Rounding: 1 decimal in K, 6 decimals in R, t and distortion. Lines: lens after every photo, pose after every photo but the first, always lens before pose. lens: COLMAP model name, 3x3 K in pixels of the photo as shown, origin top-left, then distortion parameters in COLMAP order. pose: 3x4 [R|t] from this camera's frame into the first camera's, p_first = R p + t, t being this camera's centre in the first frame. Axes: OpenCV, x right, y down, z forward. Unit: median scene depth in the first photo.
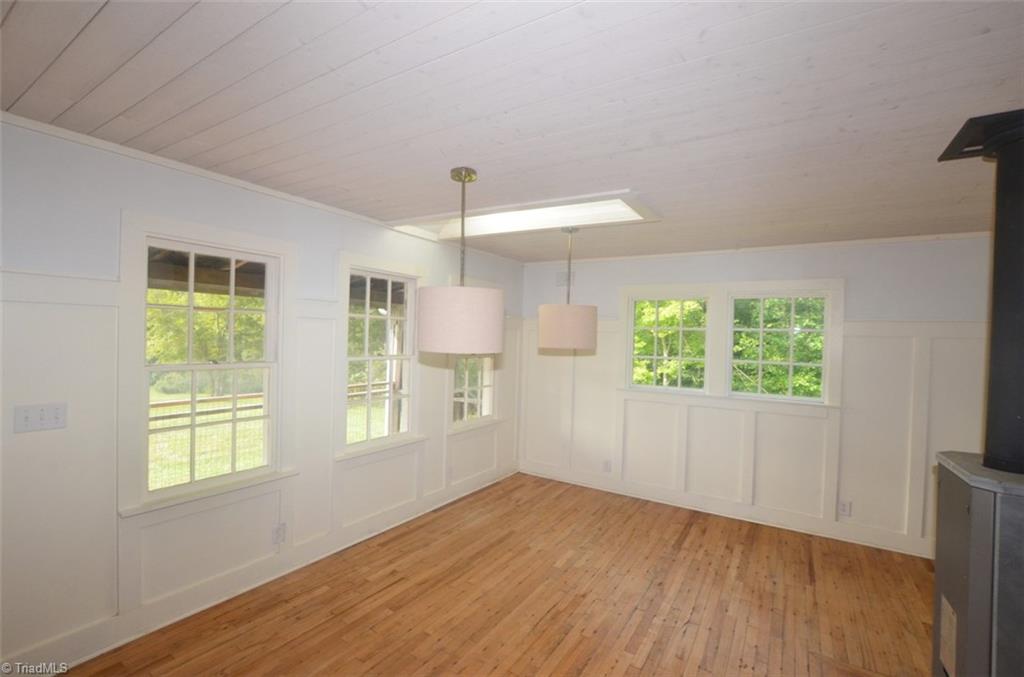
lens RADIAL K [[454.3, 0, 511.5], [0, 454.3, 337.2], [0, 0, 1]] dist [-0.020936, 0.000078]
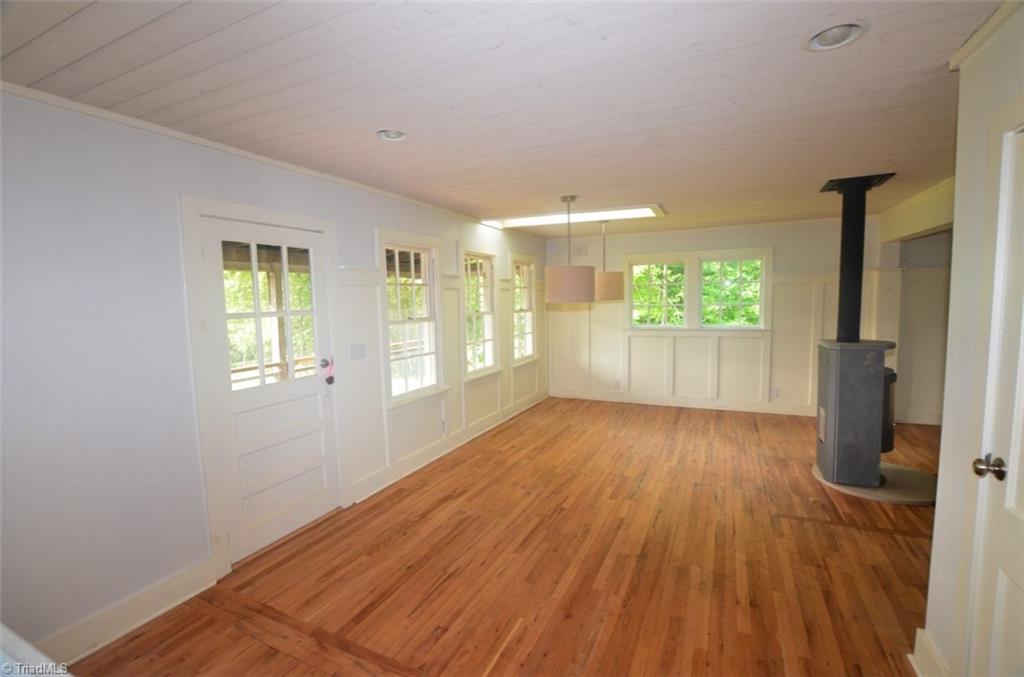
lens RADIAL K [[454.3, 0, 516.4], [0, 454.3, 337.4], [0, 0, 1]] dist [-0.020936, 0.000078]
pose [[0.990406, -0.063433, 0.122772, -0.383654], [0.053215, 0.994976, 0.084796, 0.004171], [-0.127534, -0.077450, 0.988806, -0.499615]]
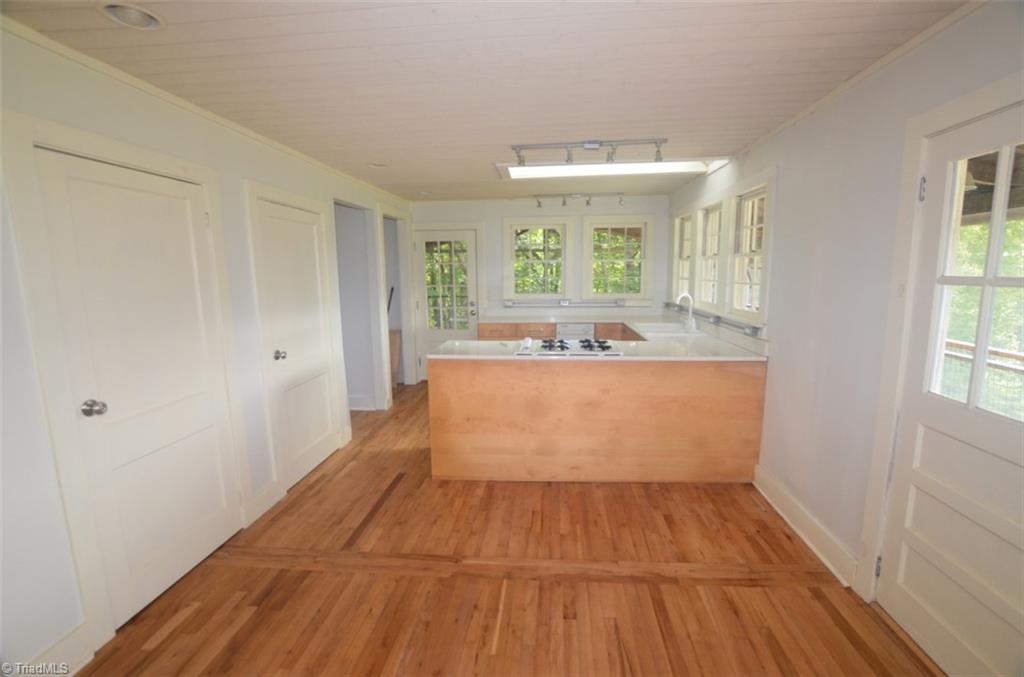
lens RADIAL K [[454.3, 0, 516.6], [0, 454.3, 338.7], [0, 0, 1]] dist [-0.020936, 0.000078]
pose [[-0.888281, 0.046030, -0.456987, 0.322930], [-0.020035, 0.990135, 0.138675, 0.028096], [0.458863, 0.132338, -0.878596, 2.285402]]
